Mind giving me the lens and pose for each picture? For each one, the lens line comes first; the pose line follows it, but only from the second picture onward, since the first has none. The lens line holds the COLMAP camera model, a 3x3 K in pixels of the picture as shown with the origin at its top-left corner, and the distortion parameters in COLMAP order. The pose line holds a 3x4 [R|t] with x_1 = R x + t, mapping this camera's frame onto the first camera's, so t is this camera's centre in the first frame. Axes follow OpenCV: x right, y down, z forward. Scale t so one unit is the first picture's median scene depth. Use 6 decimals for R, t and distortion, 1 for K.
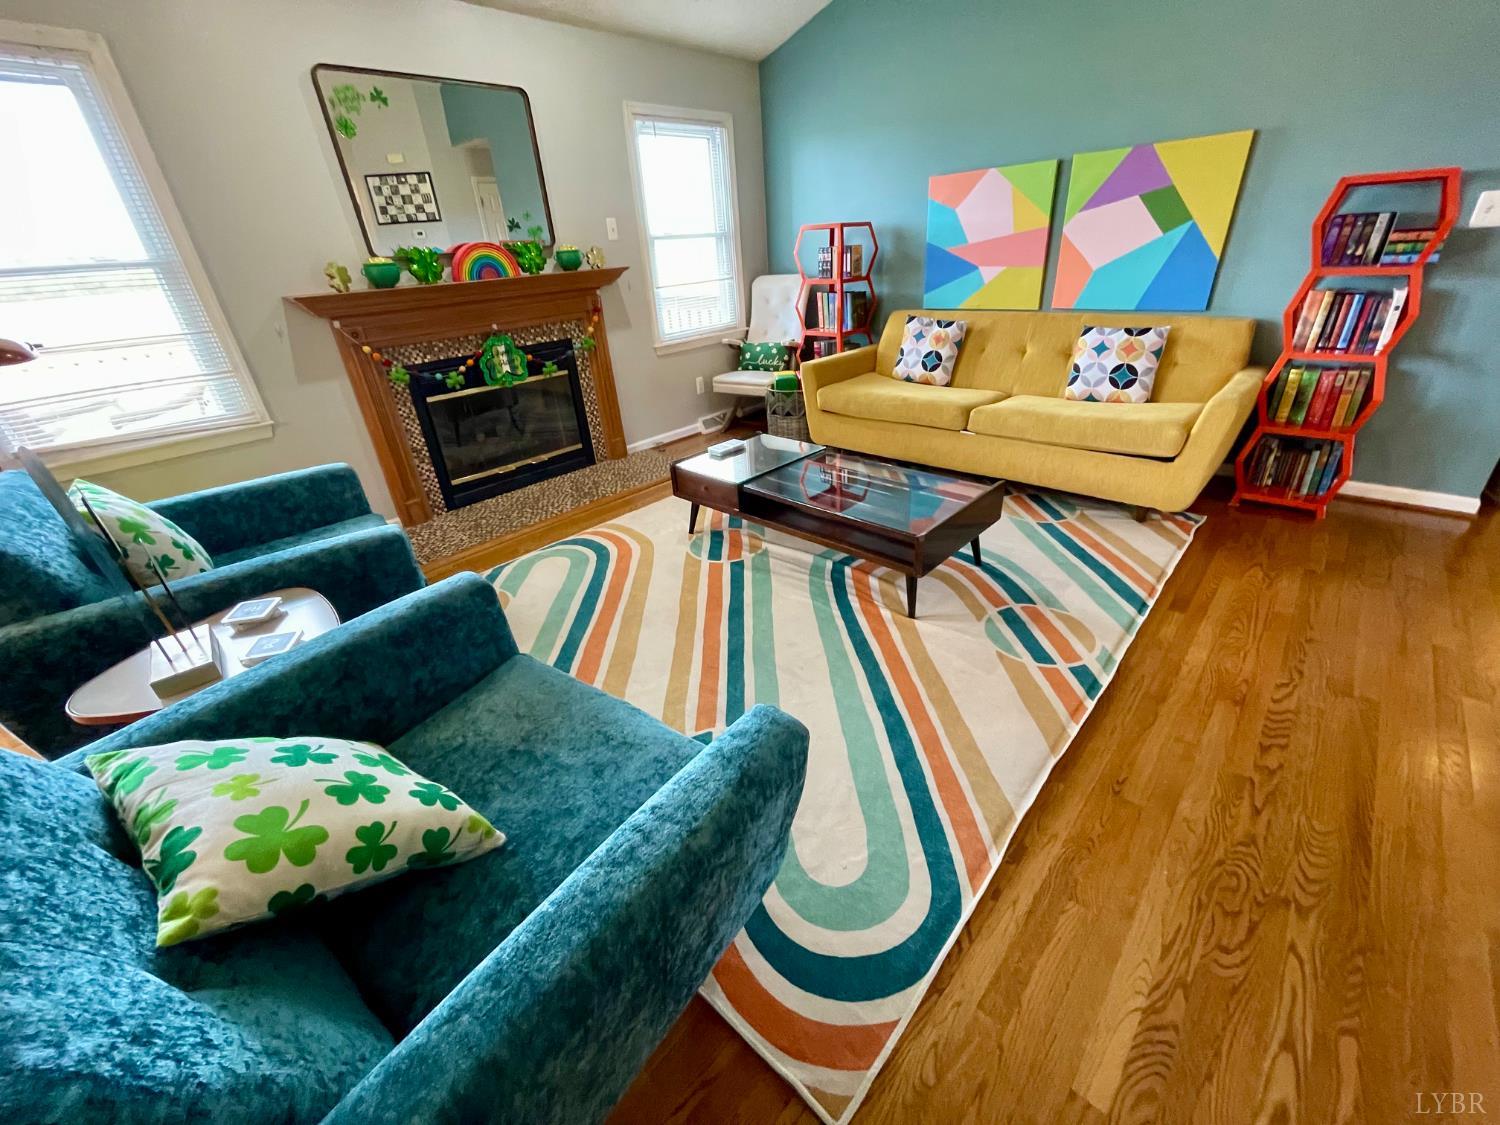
lens RADIAL K [[606.2, 0, 754.9], [0, 606.2, 561.2], [0, 0, 1]] dist [-0.003335, 0.001352]
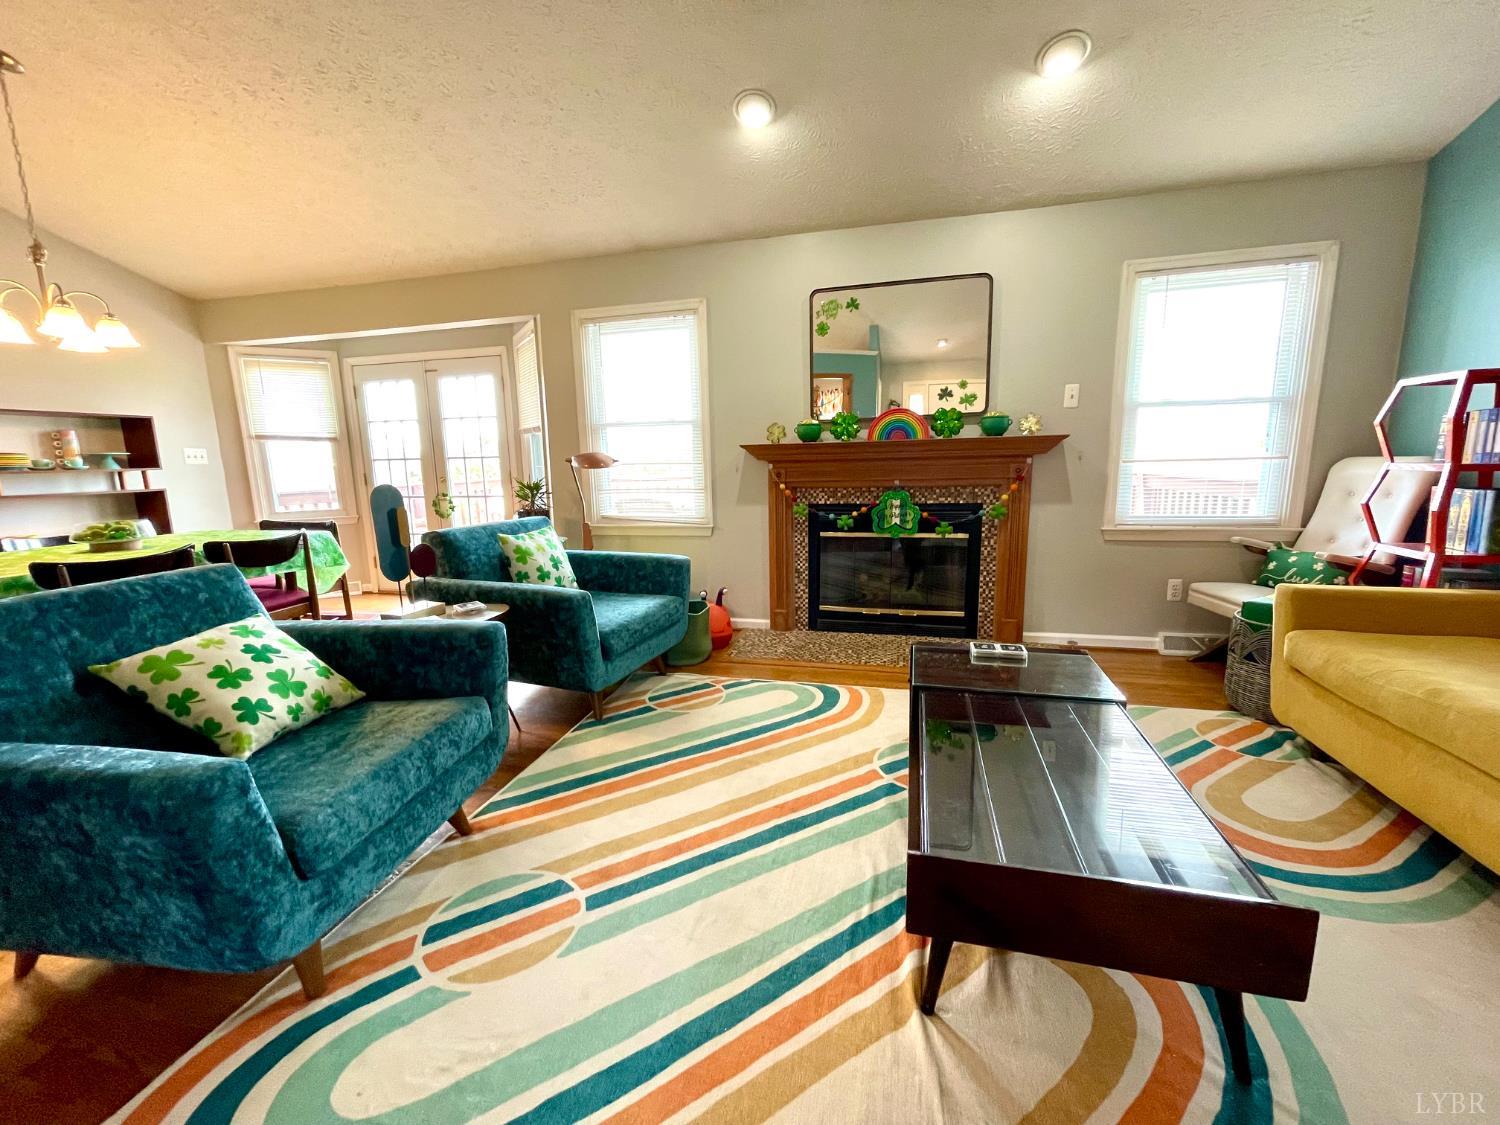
lens RADIAL K [[606.2, 0, 753.7], [0, 606.2, 569.7], [0, 0, 1]] dist [-0.003335, 0.001352]
pose [[0.478557, 0.203535, -0.854141, 0.457960], [-0.414219, 0.910050, -0.015220, -0.152455], [0.774213, 0.361085, 0.519819, 0.370078]]
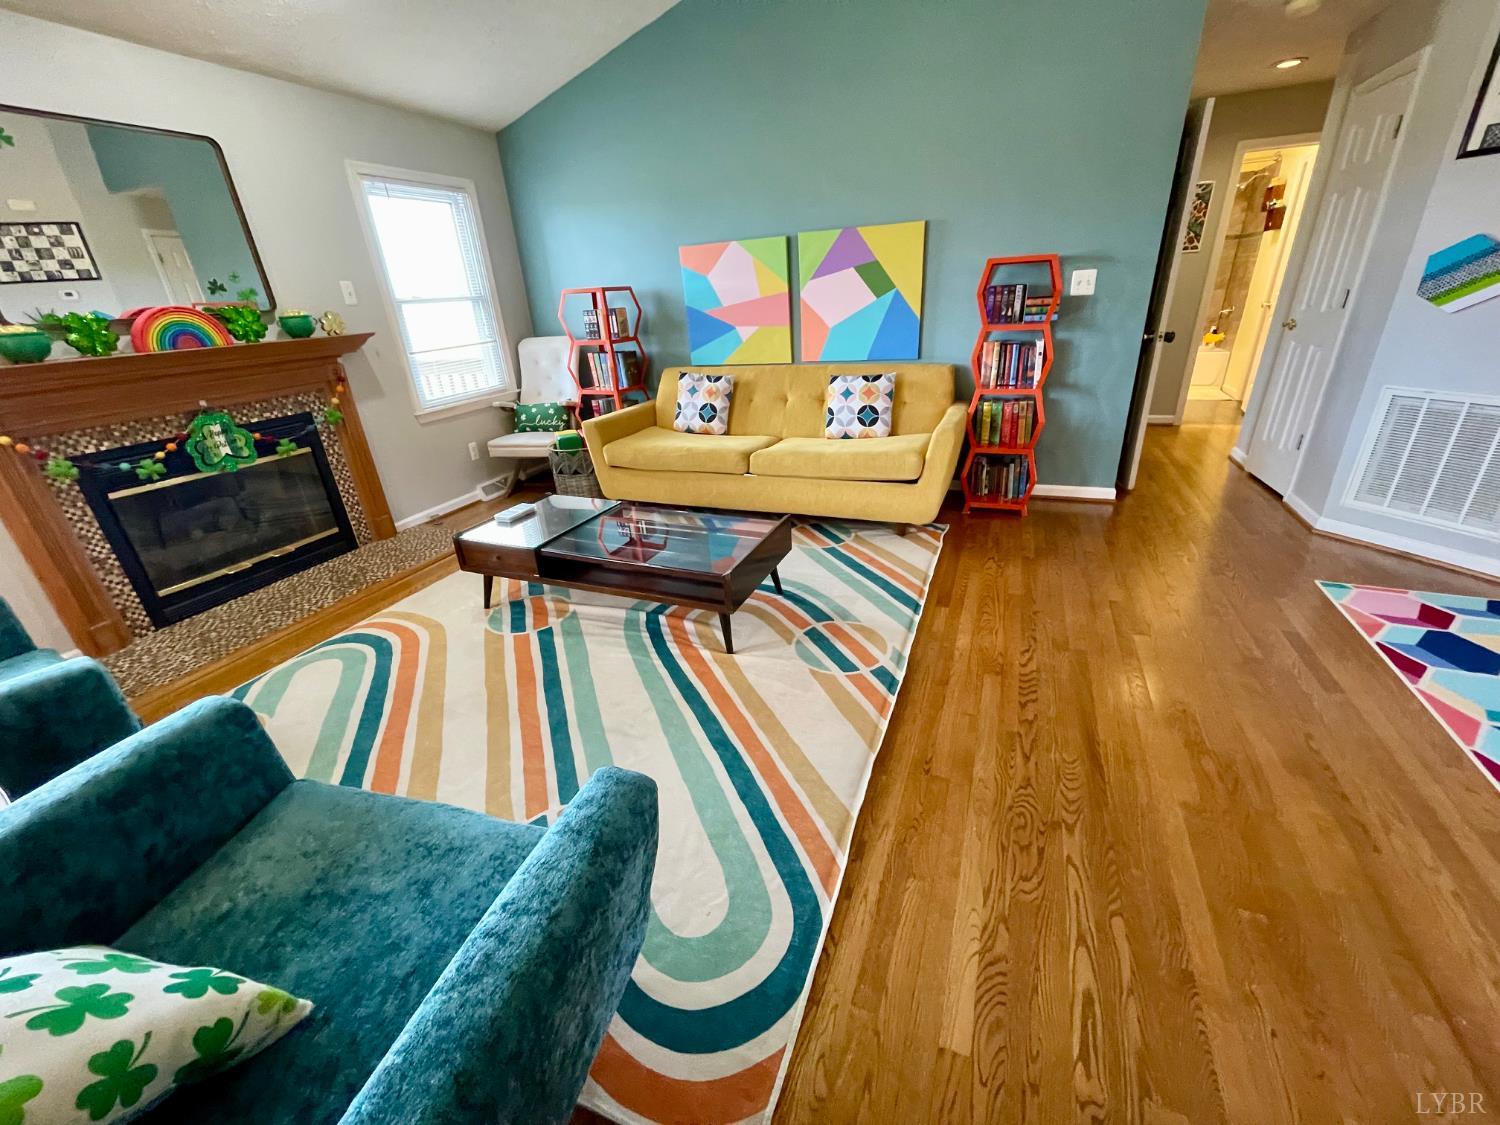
lens RADIAL K [[606.2, 0, 756.2], [0, 606.2, 559.3], [0, 0, 1]] dist [-0.003335, 0.001352]
pose [[0.937187, -0.135801, 0.321308, -0.009212], [0.162430, 0.985046, -0.057444, 0.000582], [-0.308702, 0.106026, 0.945231, -0.013519]]
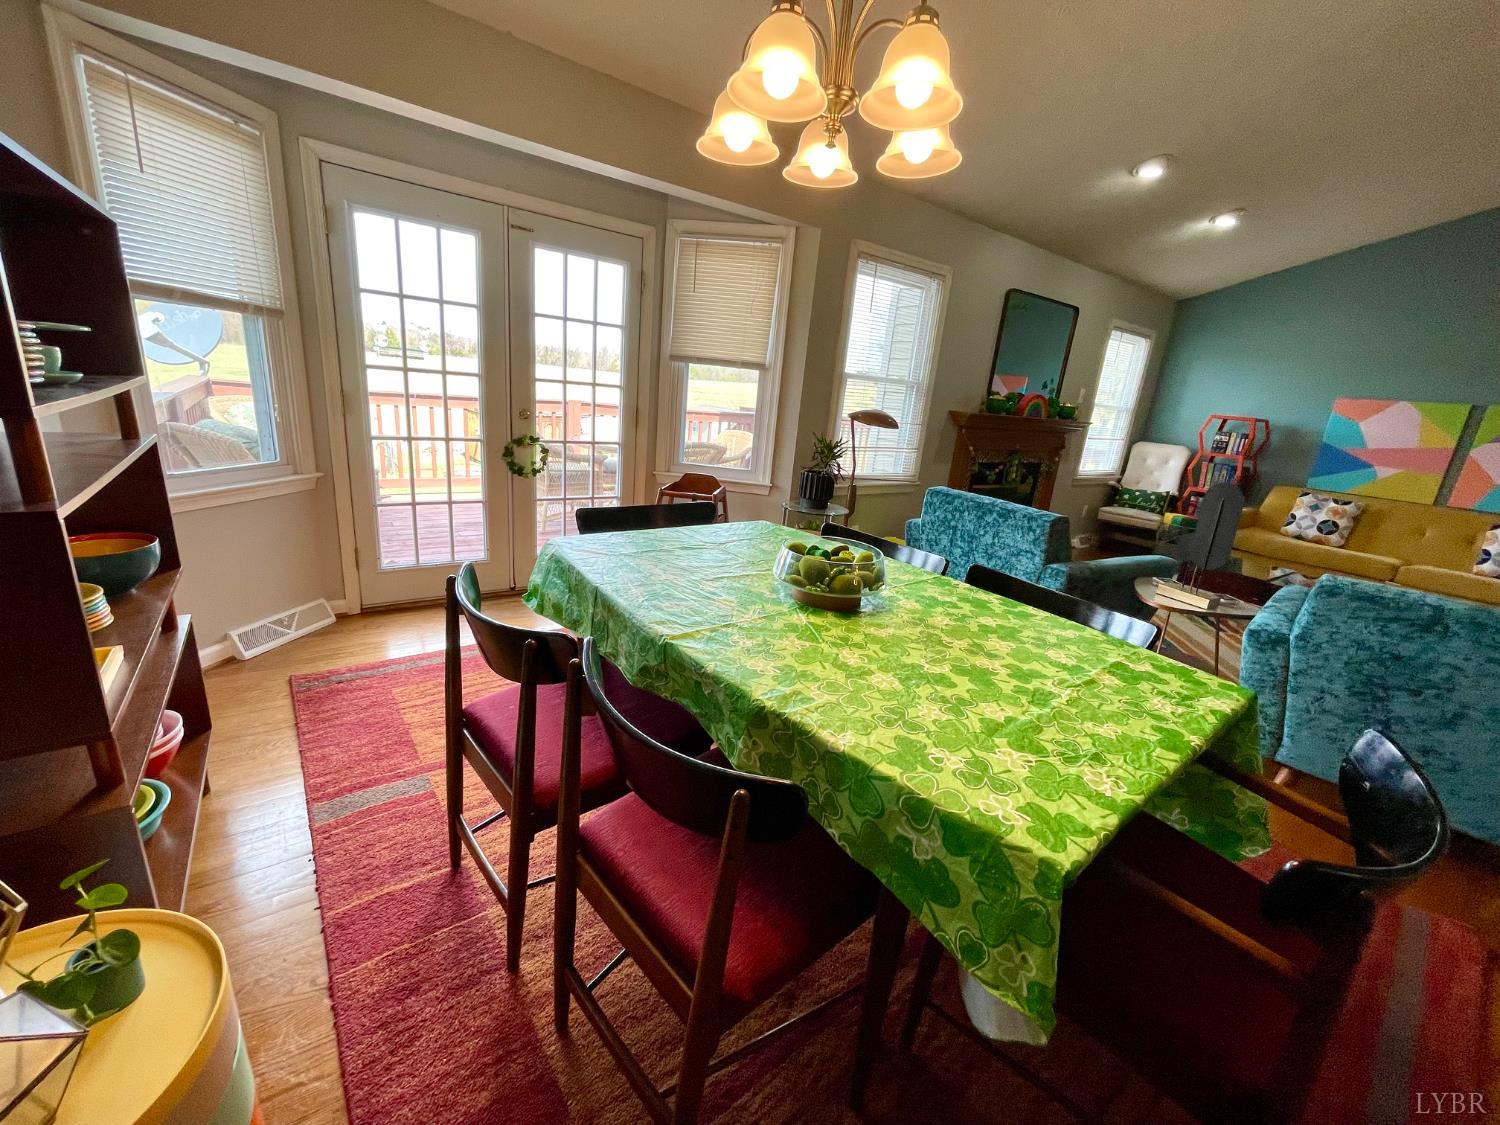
lens RADIAL K [[606.2, 0, 764.2], [0, 606.2, 564.6], [0, 0, 1]] dist [-0.003335, 0.001352]
pose [[0.971225, 0.195284, -0.136332, -0.906809], [-0.218144, 0.959143, -0.180161, 0.321350], [0.095579, 0.204717, 0.974143, -0.479135]]
